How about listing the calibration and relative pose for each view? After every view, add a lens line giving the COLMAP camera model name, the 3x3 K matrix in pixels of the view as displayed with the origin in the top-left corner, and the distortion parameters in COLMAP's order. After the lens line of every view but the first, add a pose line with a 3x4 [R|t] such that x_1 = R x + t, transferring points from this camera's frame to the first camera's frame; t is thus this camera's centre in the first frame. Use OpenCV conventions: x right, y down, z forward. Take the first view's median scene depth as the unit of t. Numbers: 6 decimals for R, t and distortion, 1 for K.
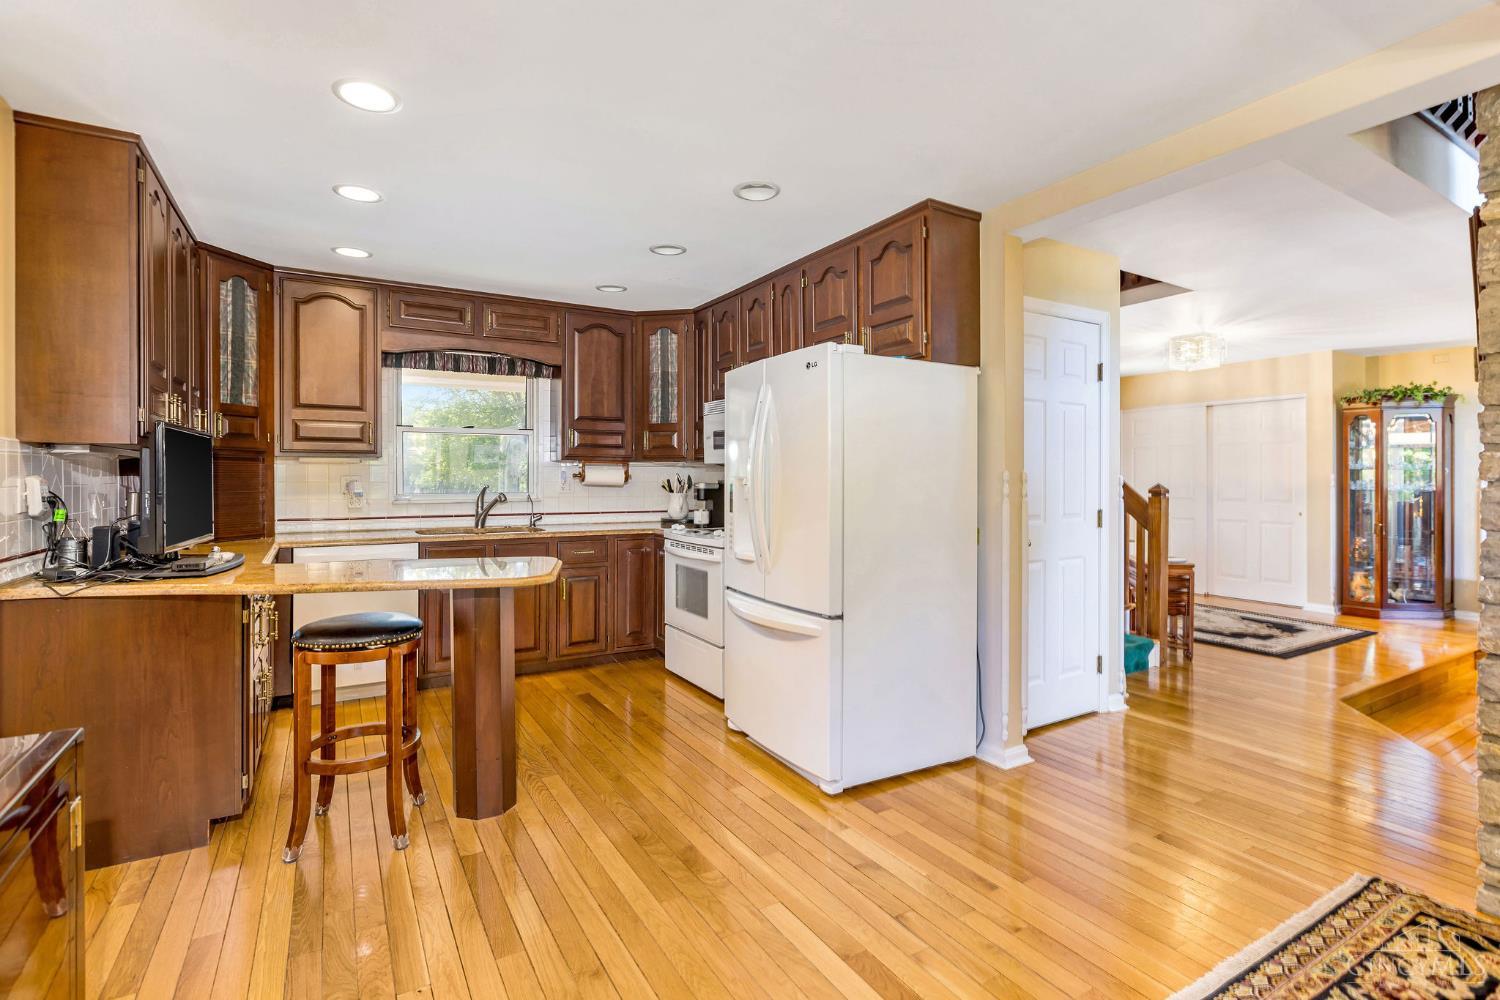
lens RADIAL K [[701.7, 0, 748.3], [0, 701.7, 484.7], [0, 0, 1]] dist [-0.001666, -0.000604]
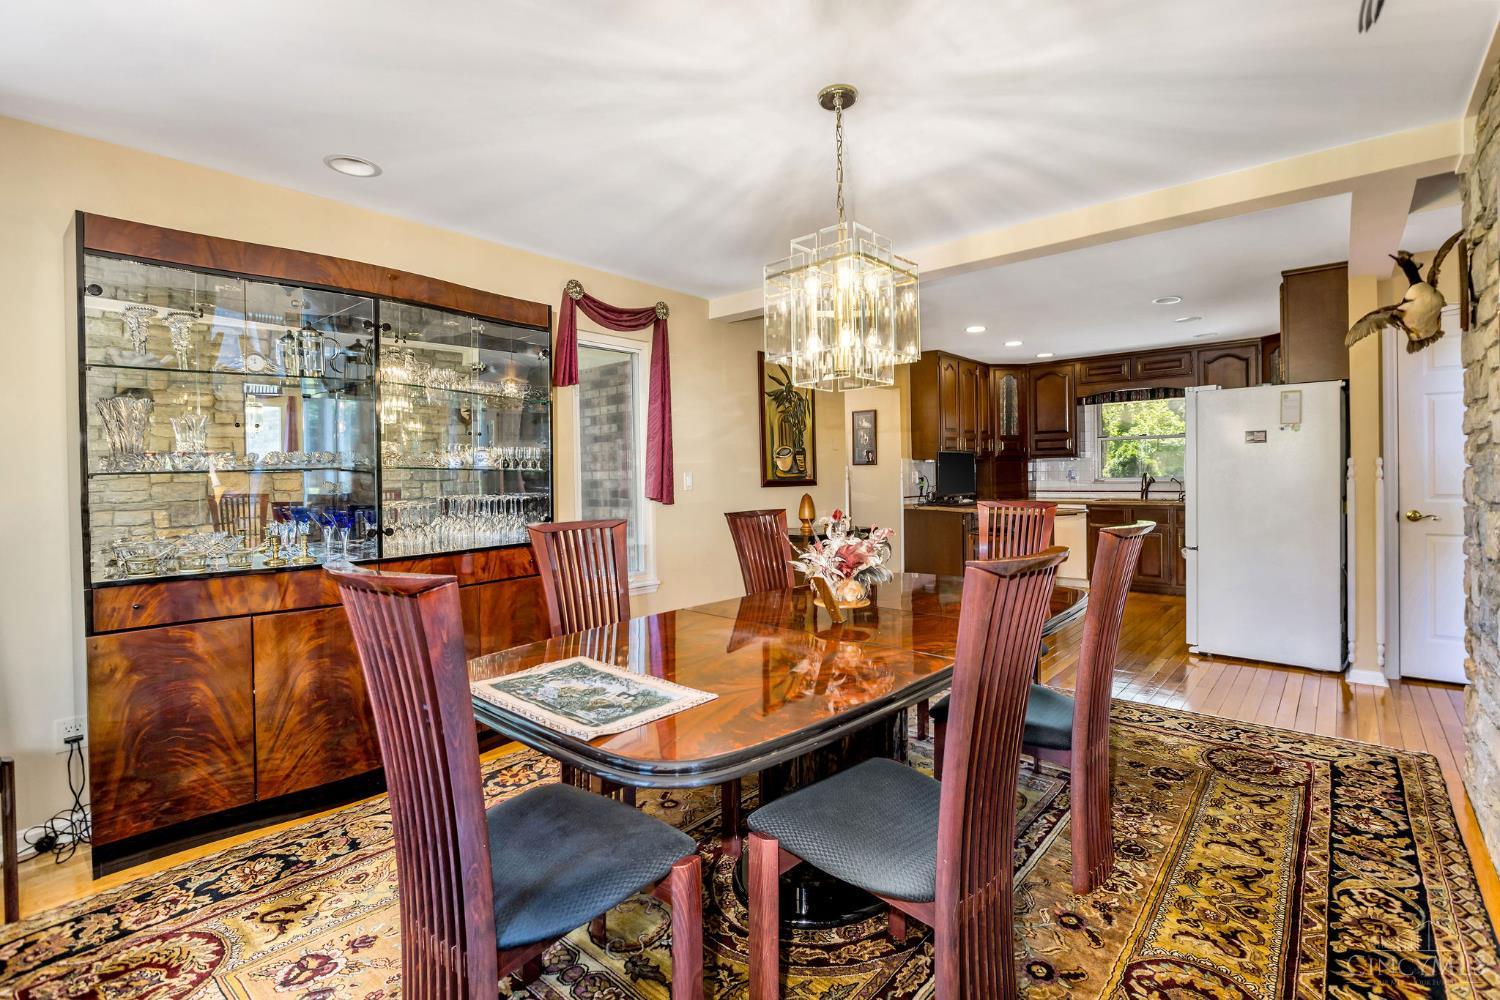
lens RADIAL K [[701.7, 0, 748.3], [0, 701.7, 484.7], [0, 0, 1]] dist [-0.001666, -0.000604]
pose [[0.304663, 0.006600, -0.952437, 1.029644], [0.009429, 0.999906, 0.009945, 0.006874], [0.952414, -0.012010, 0.304572, -0.387045]]
